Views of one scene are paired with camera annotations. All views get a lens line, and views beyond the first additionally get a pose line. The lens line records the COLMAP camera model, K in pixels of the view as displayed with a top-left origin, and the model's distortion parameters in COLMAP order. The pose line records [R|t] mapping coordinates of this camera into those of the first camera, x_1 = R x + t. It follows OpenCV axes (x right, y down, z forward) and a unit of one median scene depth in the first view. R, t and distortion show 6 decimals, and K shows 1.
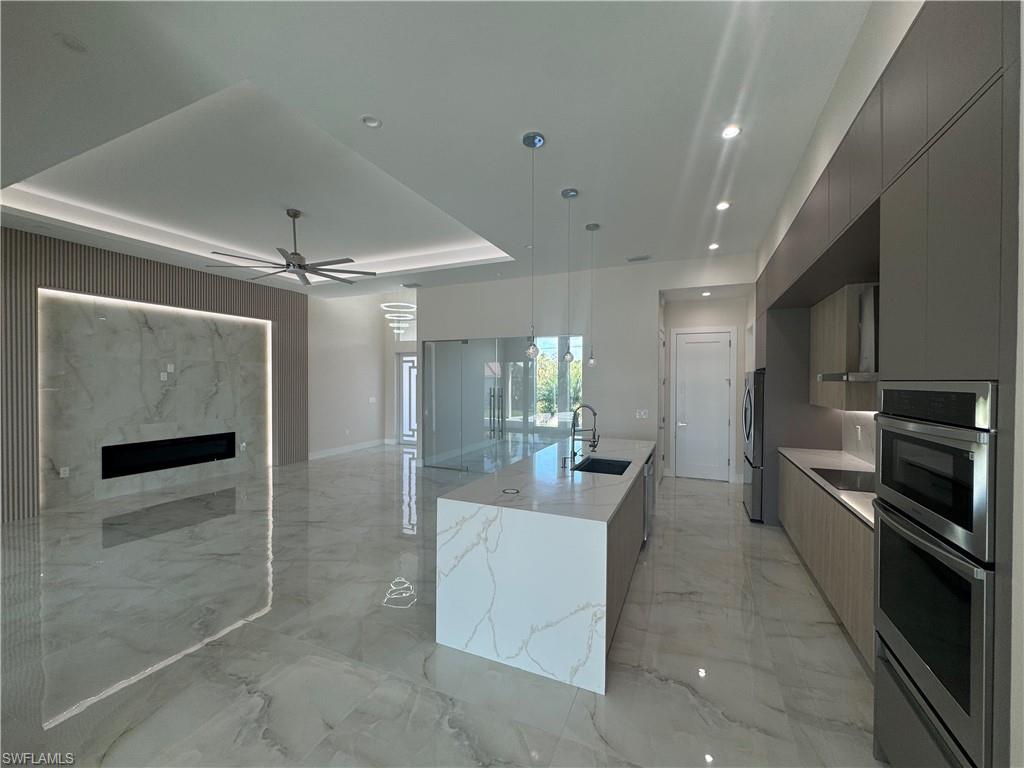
lens RADIAL K [[411.0, 0, 515.1], [0, 411.0, 381.4], [0, 0, 1]] dist [0.001585, 0.000058]
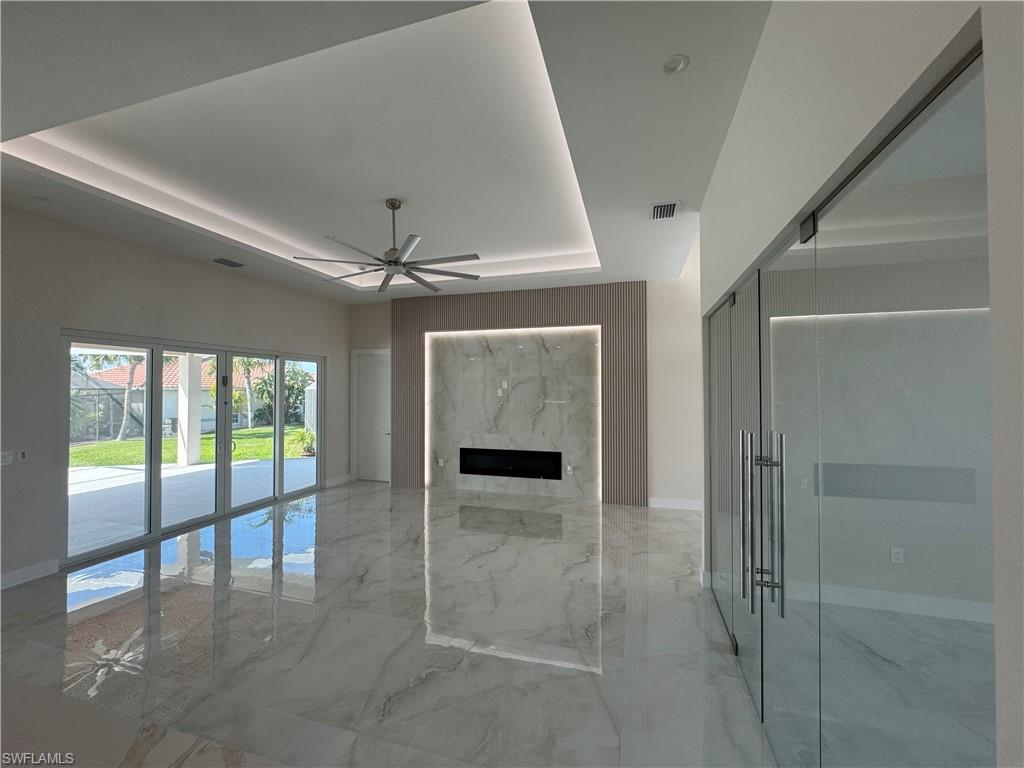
lens RADIAL K [[411.0, 0, 515.9], [0, 411.0, 380.9], [0, 0, 1]] dist [0.001585, 0.000058]
pose [[0.130158, -0.028162, -0.991093, 0.244214], [-0.005871, 0.999557, -0.029174, -0.010511], [0.991476, 0.009616, 0.129935, 0.841333]]
